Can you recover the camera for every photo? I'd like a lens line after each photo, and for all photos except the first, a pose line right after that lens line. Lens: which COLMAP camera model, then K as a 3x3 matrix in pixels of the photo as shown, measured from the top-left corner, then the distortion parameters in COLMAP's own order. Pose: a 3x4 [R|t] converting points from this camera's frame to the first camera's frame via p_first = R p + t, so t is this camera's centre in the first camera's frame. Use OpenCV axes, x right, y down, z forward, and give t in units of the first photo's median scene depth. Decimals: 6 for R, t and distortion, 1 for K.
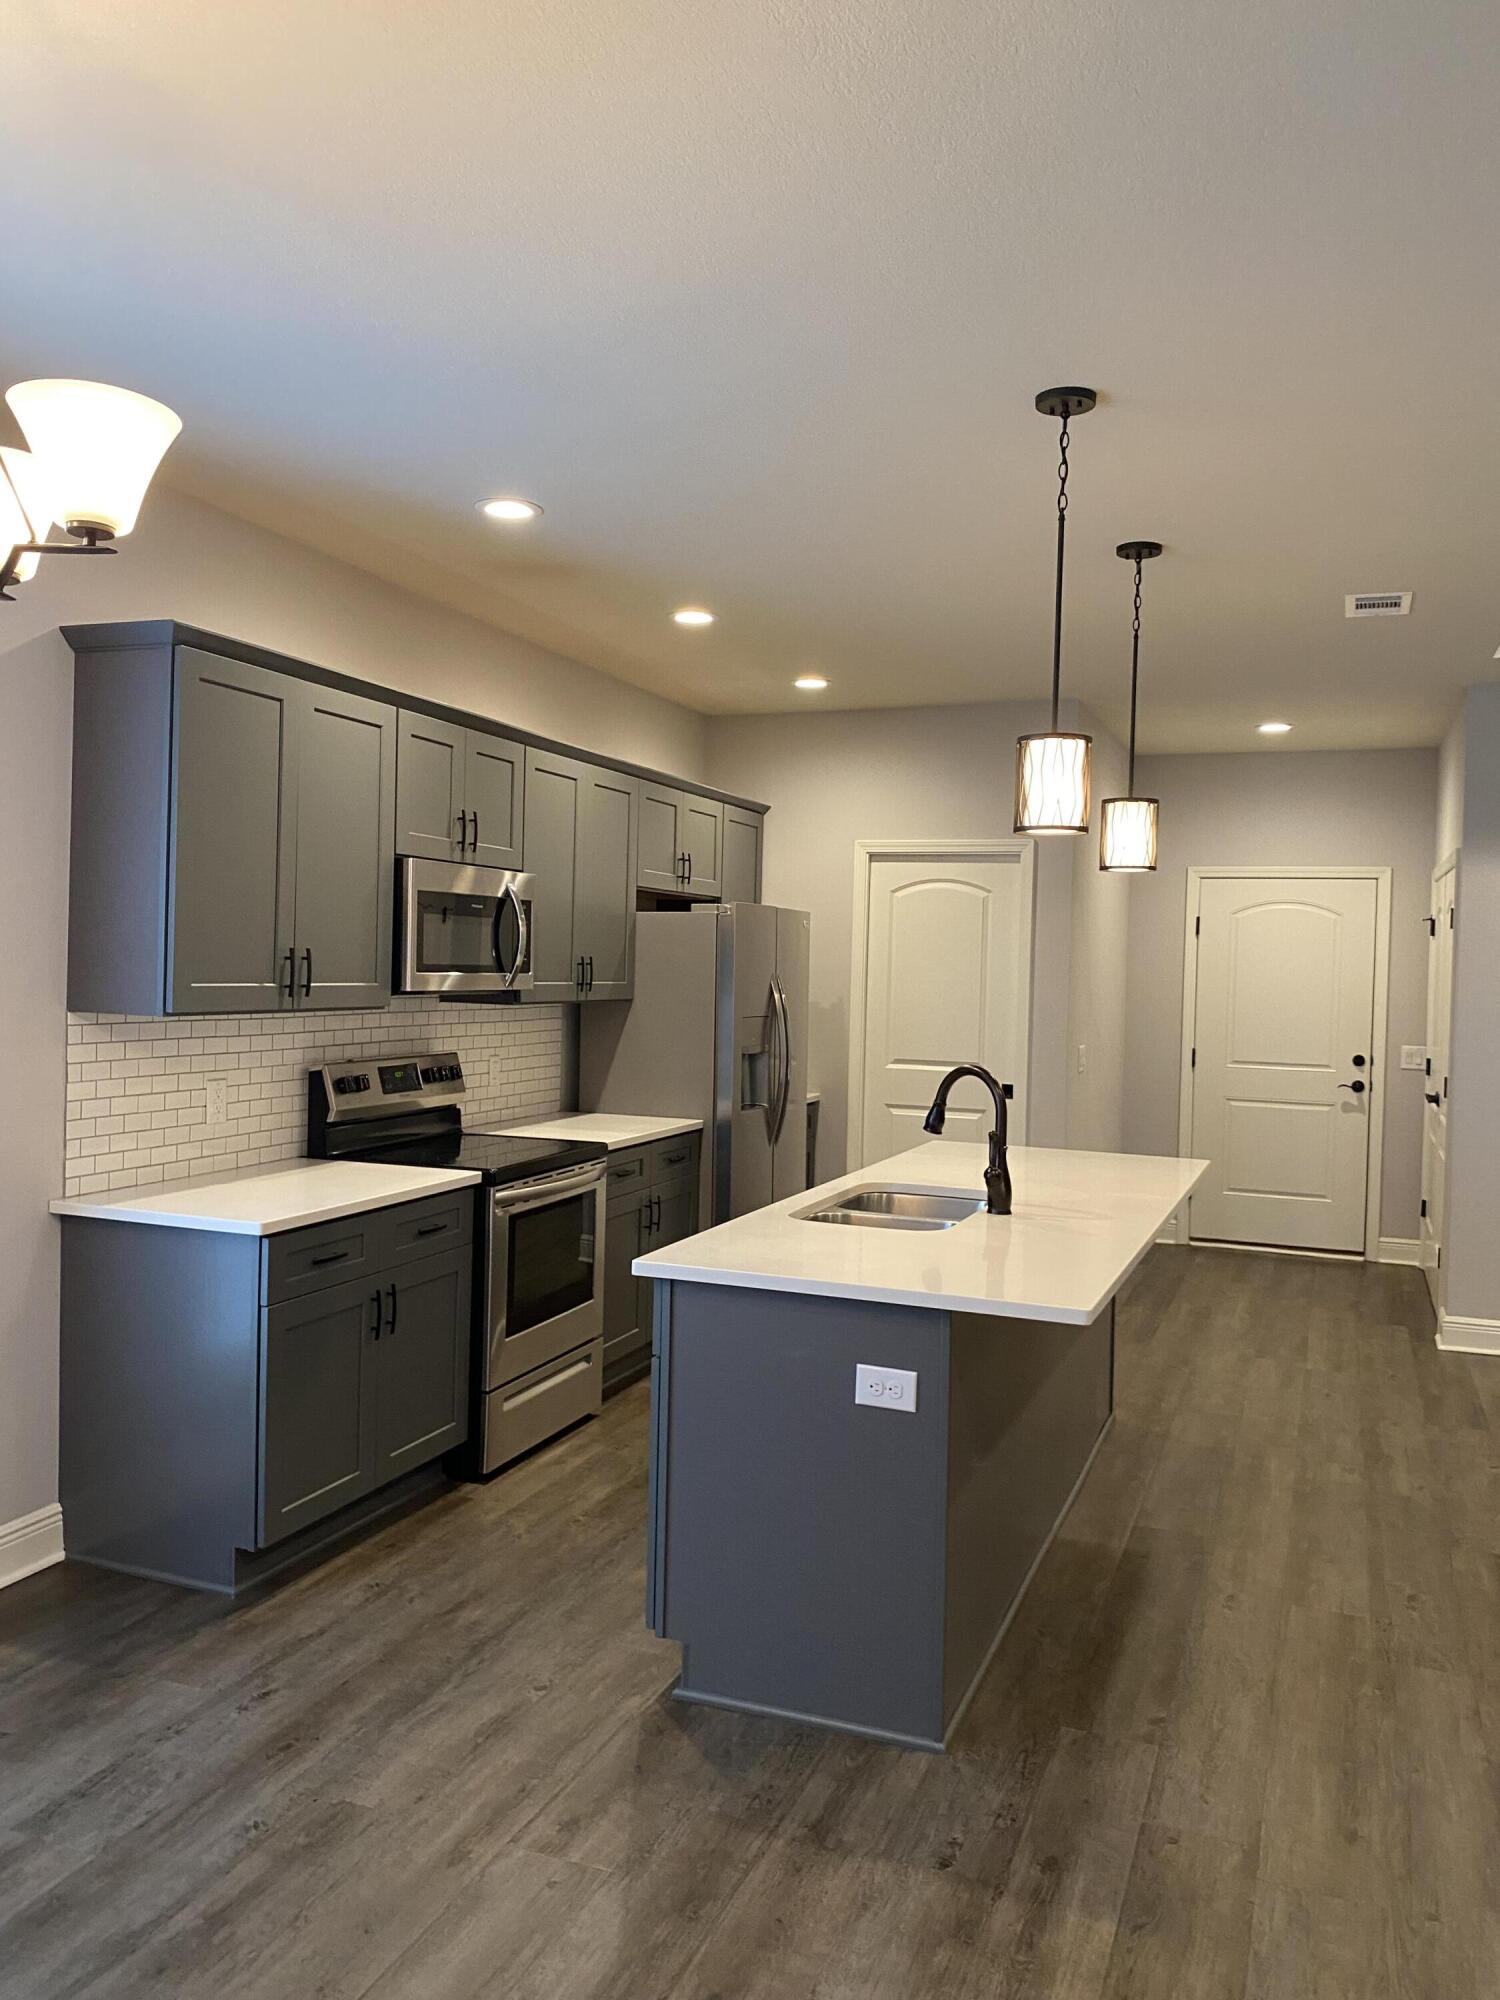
lens RADIAL K [[1529.1, 0, 753.9], [0, 1529.1, 995.2], [0, 0, 1]] dist [0.051043, -0.026612]
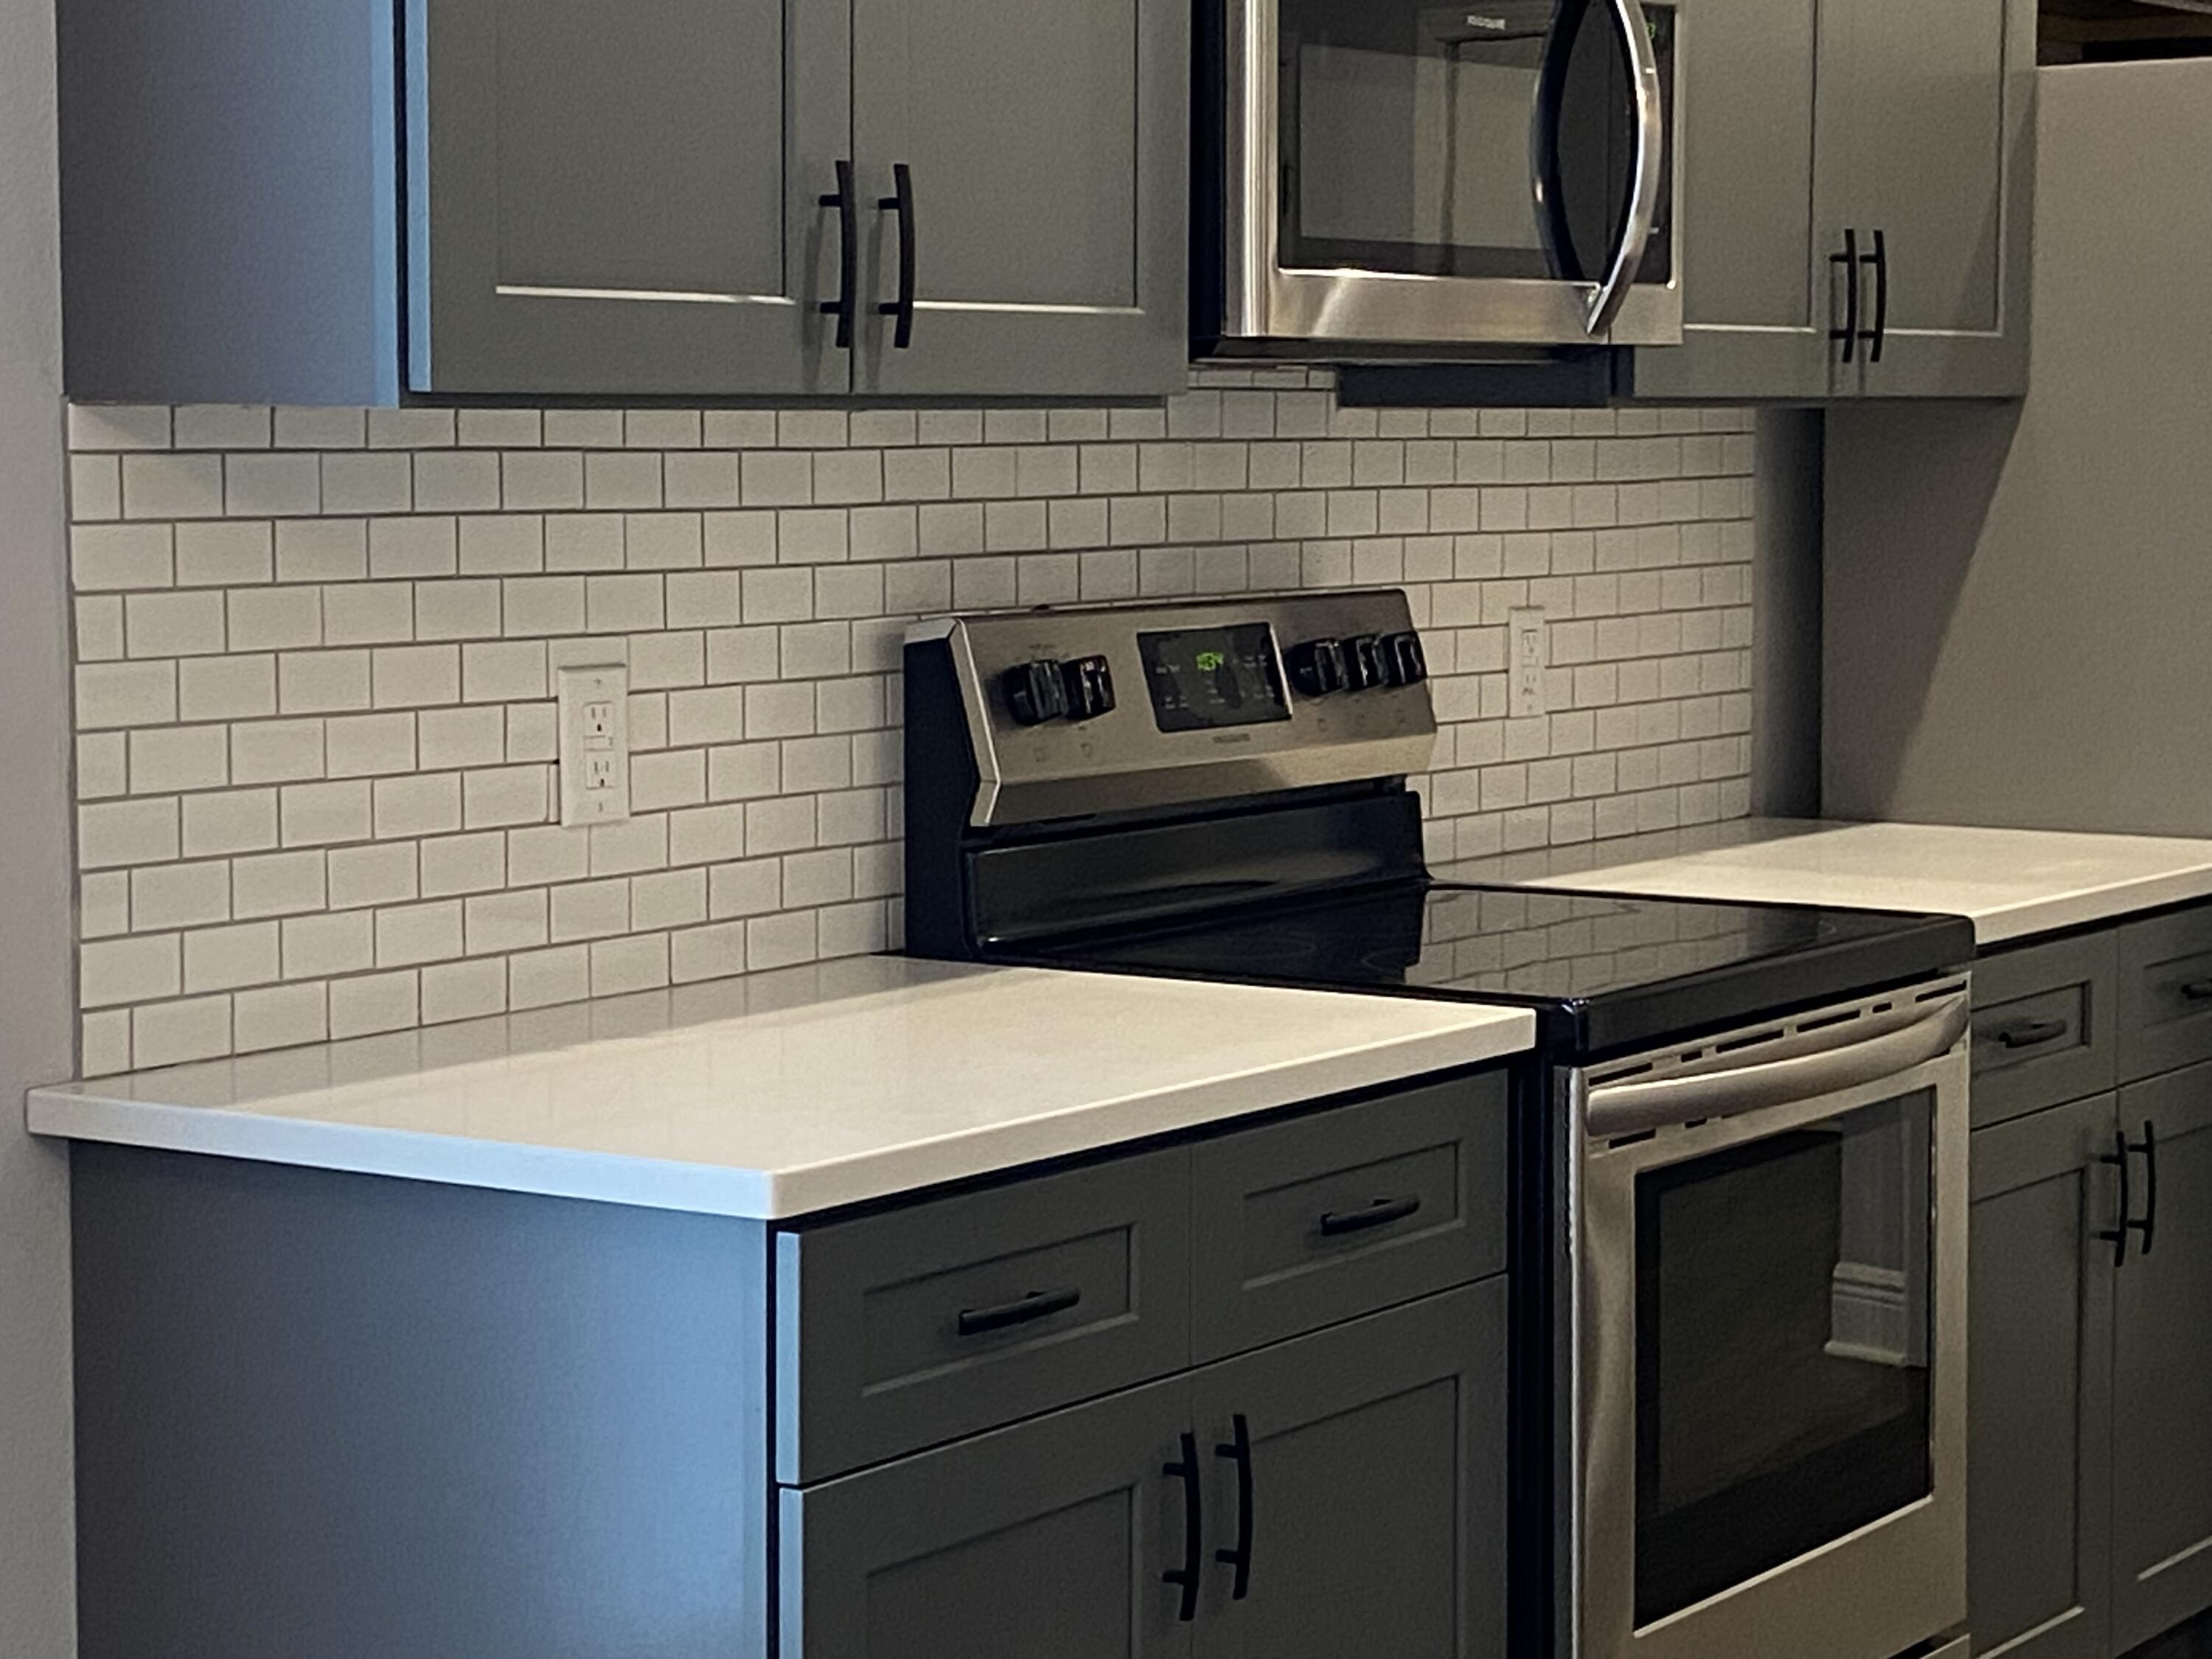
lens RADIAL K [[4874.3, 0, 1111.1], [0, 4874.3, 836.4], [0, 0, 1]] dist [0.440867, 0.000000]
pose [[0.975747, -0.007228, -0.218783, -0.062367], [0.020983, 0.997941, 0.060610, 0.032022], [0.217894, -0.063731, 0.973889, 0.152605]]
